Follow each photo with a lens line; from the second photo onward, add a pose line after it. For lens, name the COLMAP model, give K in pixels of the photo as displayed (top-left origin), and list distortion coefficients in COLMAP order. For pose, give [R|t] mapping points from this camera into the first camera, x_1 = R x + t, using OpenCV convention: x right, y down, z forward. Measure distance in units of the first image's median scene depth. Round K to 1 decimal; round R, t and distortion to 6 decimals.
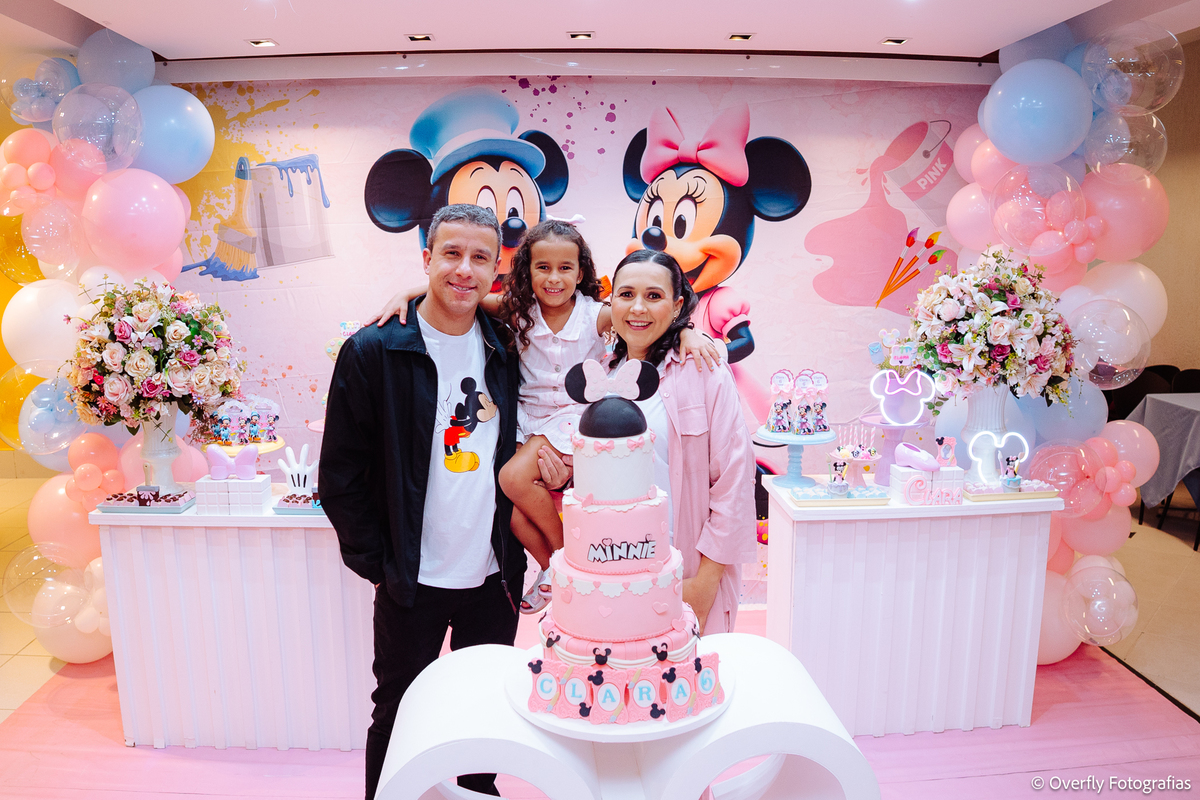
lens RADIAL K [[882.0, 0, 578.9], [0, 882.0, 392.7], [0, 0, 1]] dist [-0.160211, 0.046874]
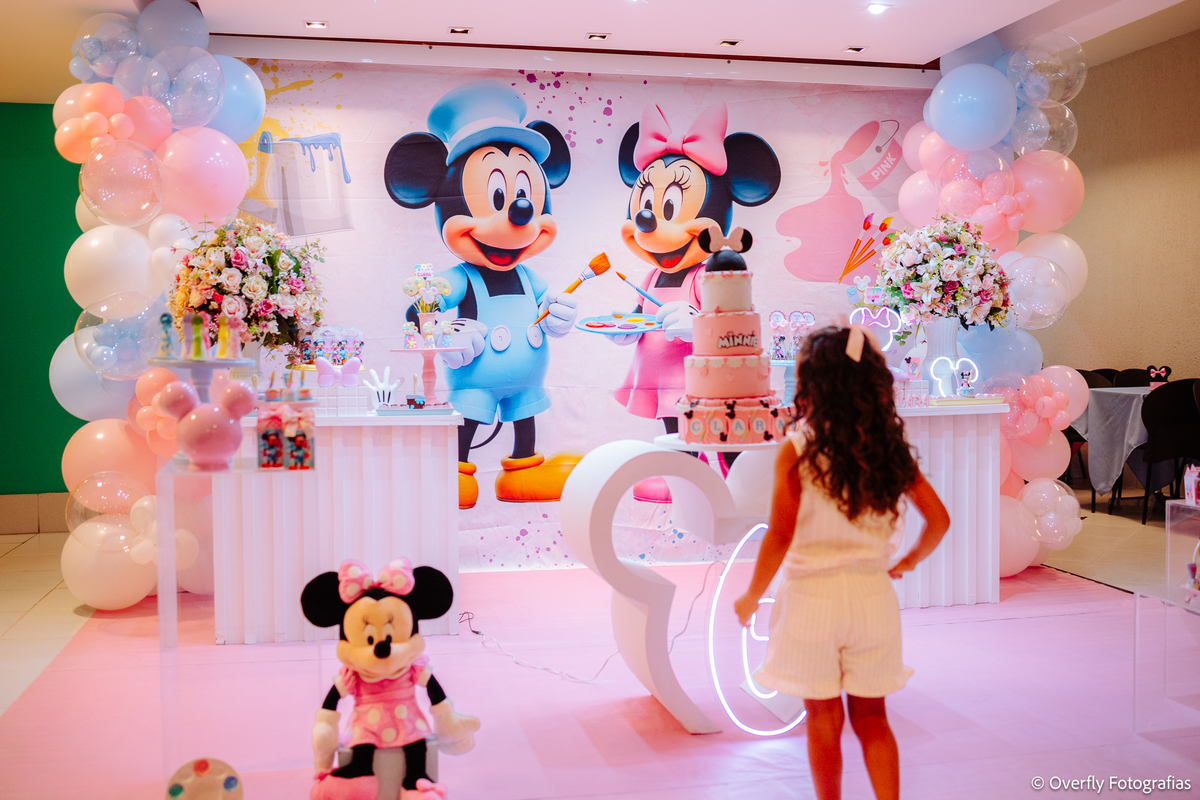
lens RADIAL K [[1173.5, 0, 600.0], [0, 1173.5, 400.0], [0, 0, 1]] dist [-0.070359, -0.011110]
pose [[0.983968, -0.006775, 0.178218, -0.296467], [0.026025, 0.994036, -0.105900, 0.258693], [-0.176437, 0.108840, 0.978276, -0.529189]]
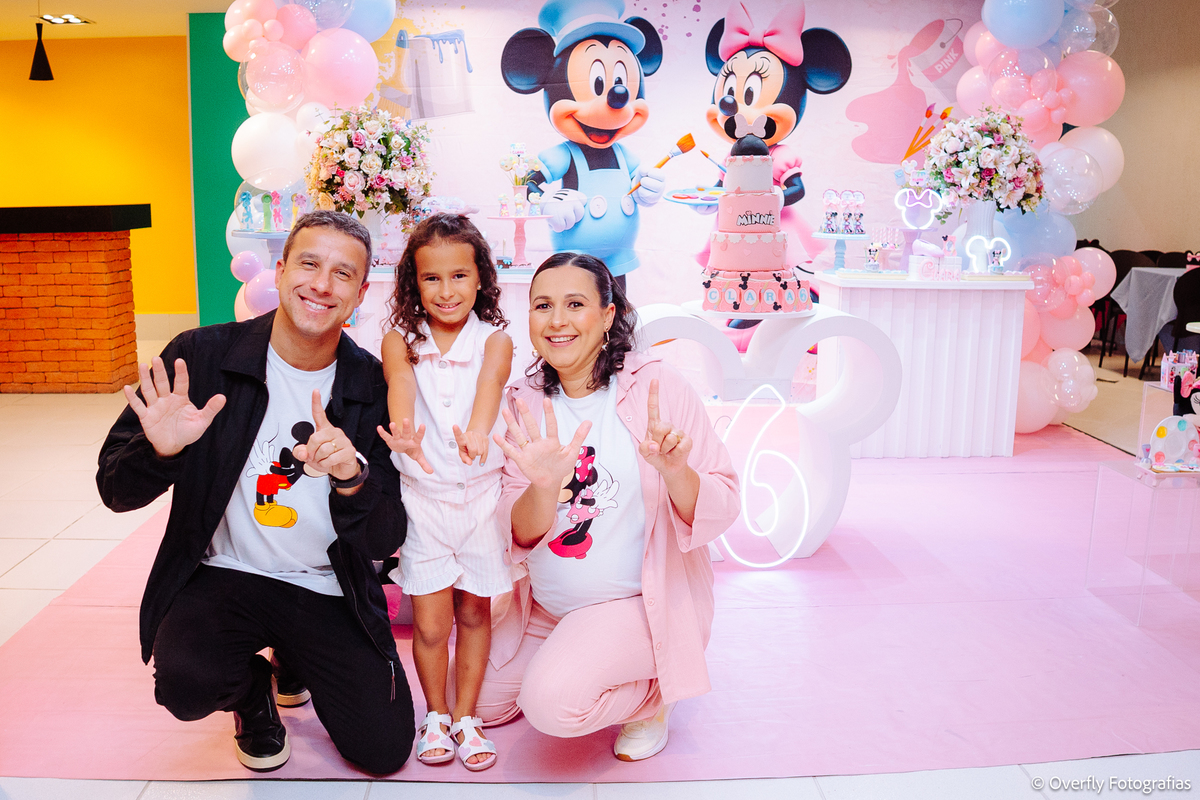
lens RADIAL K [[964.5, 0, 600.0], [0, 964.5, 400.0], [0, 0, 1]] dist [-0.161244, 0.046346]
pose [[0.999607, 0.014557, 0.023948, -0.156969], [-0.015684, 0.998745, 0.047565, 0.233585], [-0.023225, -0.047922, 0.998581, -0.479518]]
